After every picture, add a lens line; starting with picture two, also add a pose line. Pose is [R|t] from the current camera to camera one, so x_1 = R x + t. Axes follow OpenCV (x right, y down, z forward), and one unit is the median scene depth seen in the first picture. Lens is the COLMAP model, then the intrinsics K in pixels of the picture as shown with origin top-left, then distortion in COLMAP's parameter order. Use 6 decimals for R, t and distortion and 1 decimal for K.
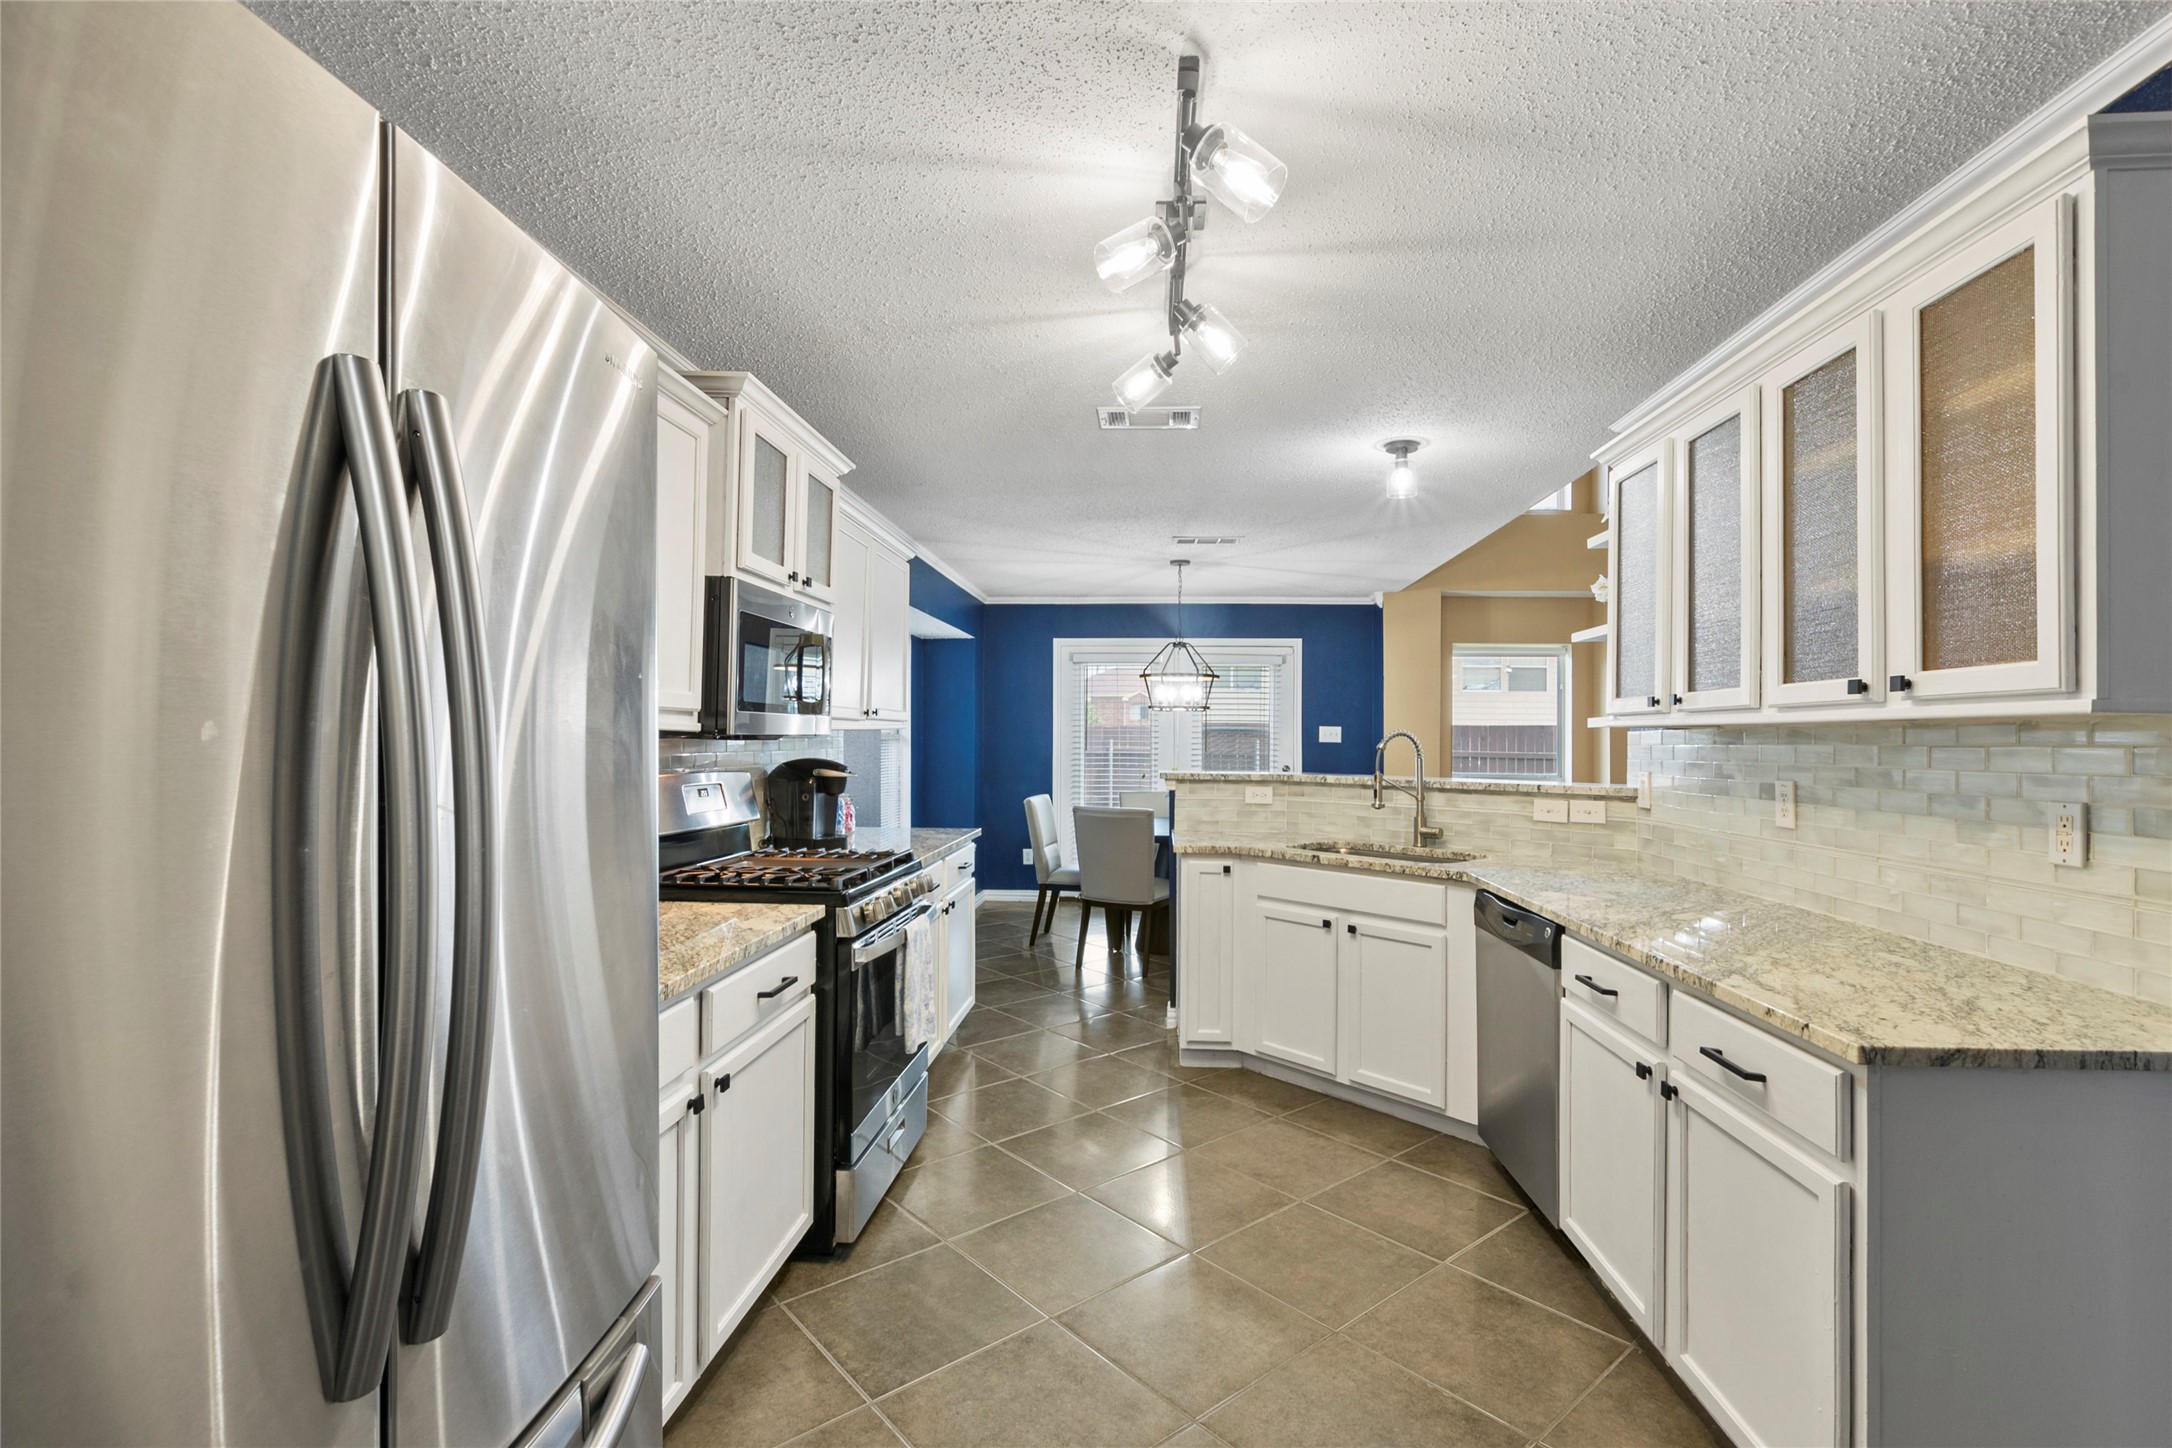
lens RADIAL K [[990.9, 0, 1089.7], [0, 990.9, 748.7], [0, 0, 1]] dist [-0.013484, 0.000177]
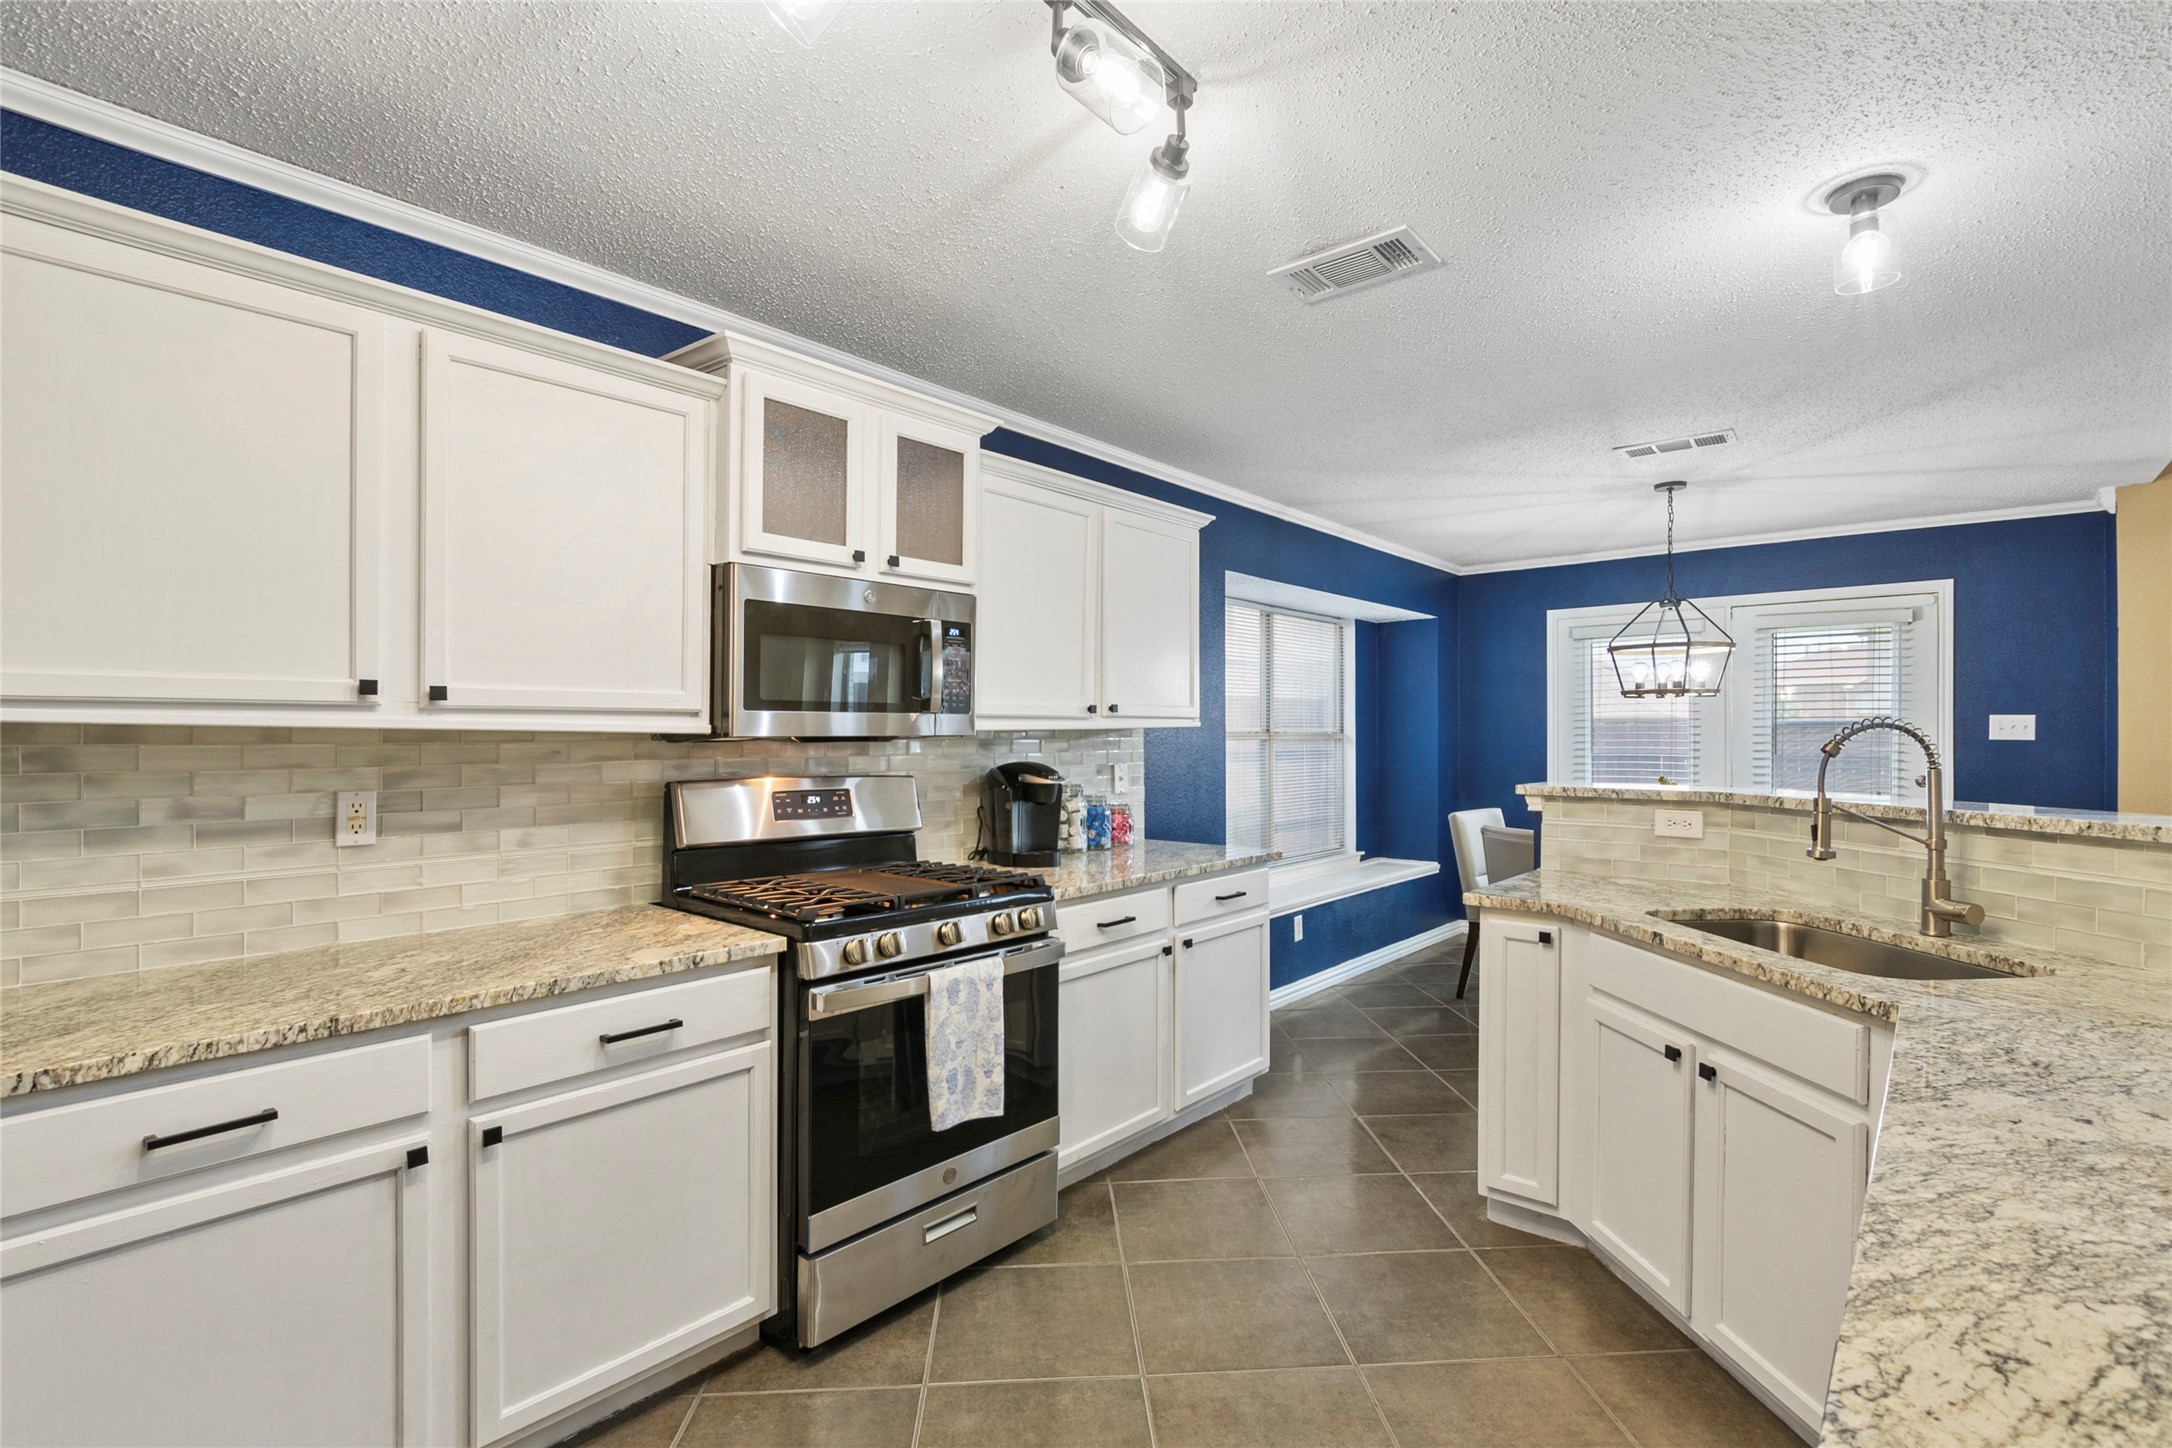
lens RADIAL K [[990.9, 0, 1089.7], [0, 990.9, 748.7], [0, 0, 1]] dist [-0.013484, 0.000177]
pose [[0.803846, -0.000835, -0.594837, 0.282580], [0.000827, 1.000000, -0.000286, -0.001971], [0.594837, -0.000262, 0.803846, 0.303615]]
